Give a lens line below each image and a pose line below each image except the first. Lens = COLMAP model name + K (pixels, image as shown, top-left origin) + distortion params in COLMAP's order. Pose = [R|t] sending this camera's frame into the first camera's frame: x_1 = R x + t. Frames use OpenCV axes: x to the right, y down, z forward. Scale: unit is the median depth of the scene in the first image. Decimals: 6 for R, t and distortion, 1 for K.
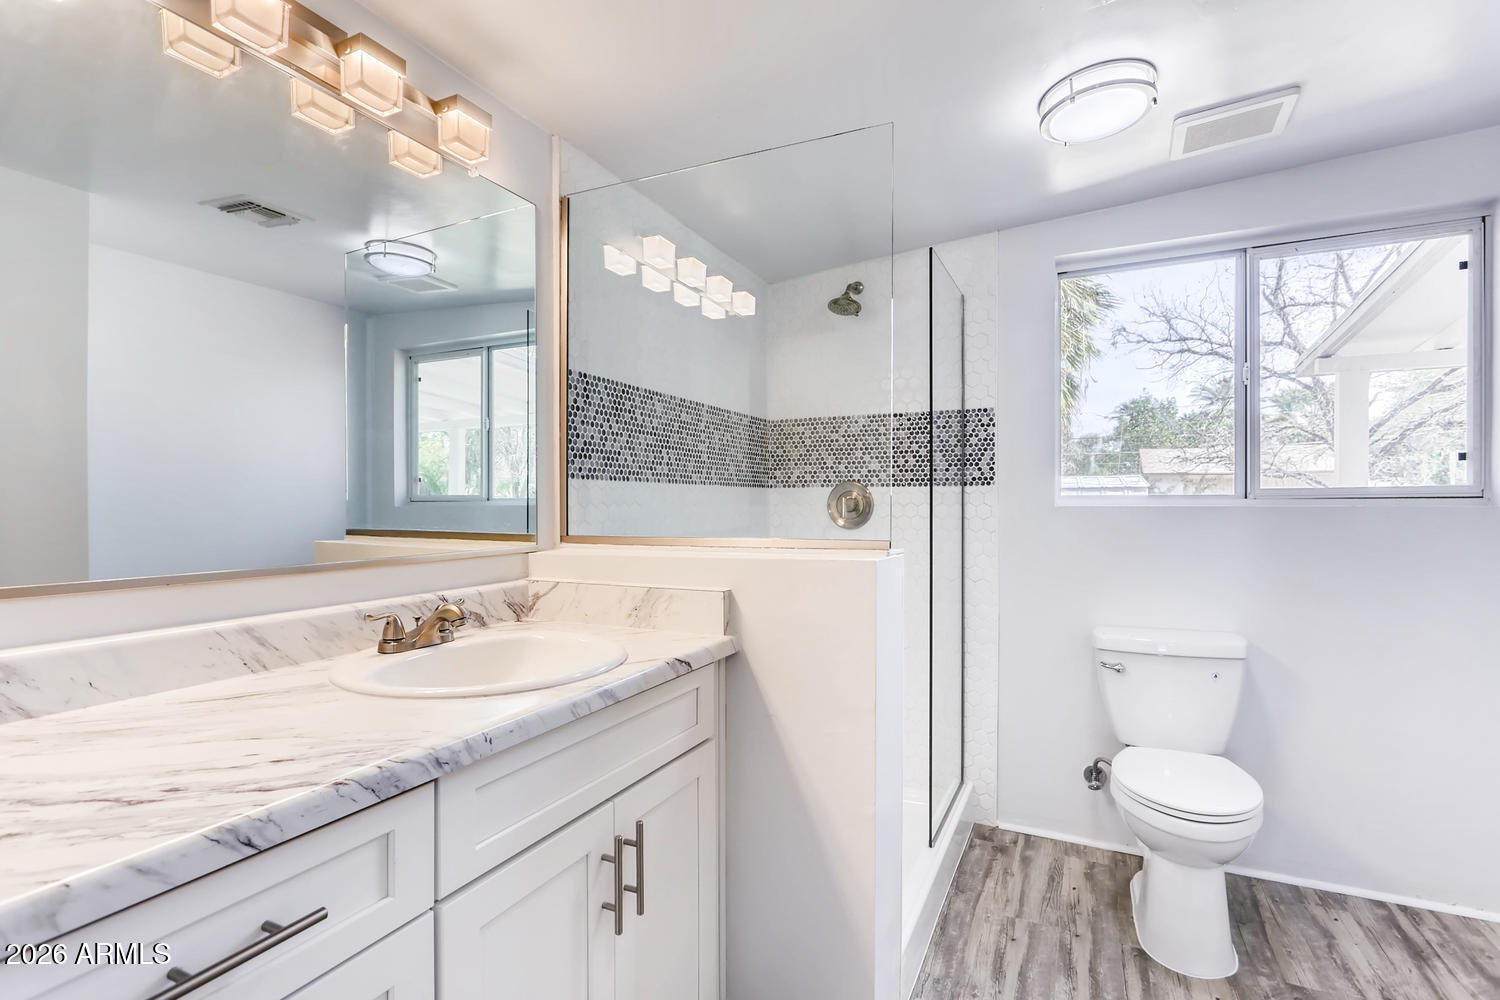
lens RADIAL K [[719.2, 0, 748.0], [0, 719.2, 502.3], [0, 0, 1]] dist [-0.011121, 0.003427]
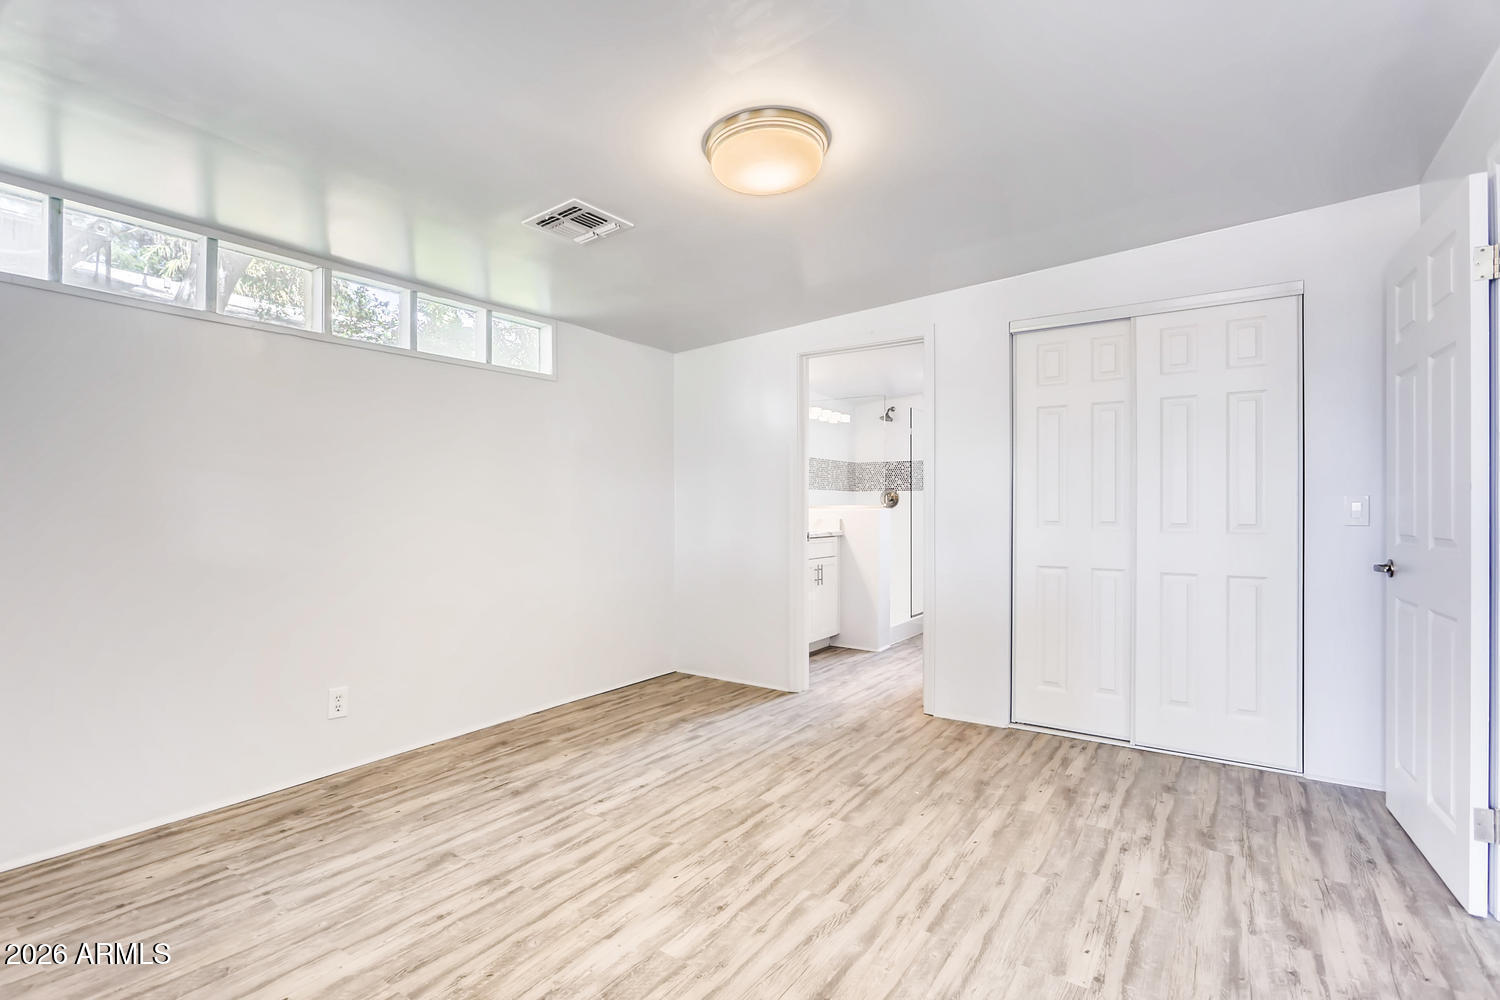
lens RADIAL K [[719.2, 0, 743.8], [0, 719.2, 492.6], [0, 0, 1]] dist [-0.011121, 0.003427]
pose [[0.986764, -0.008015, -0.161965, 0.047834], [0.010345, 0.999855, 0.013547, -0.053656], [0.161833, -0.015043, 0.986703, -1.501718]]
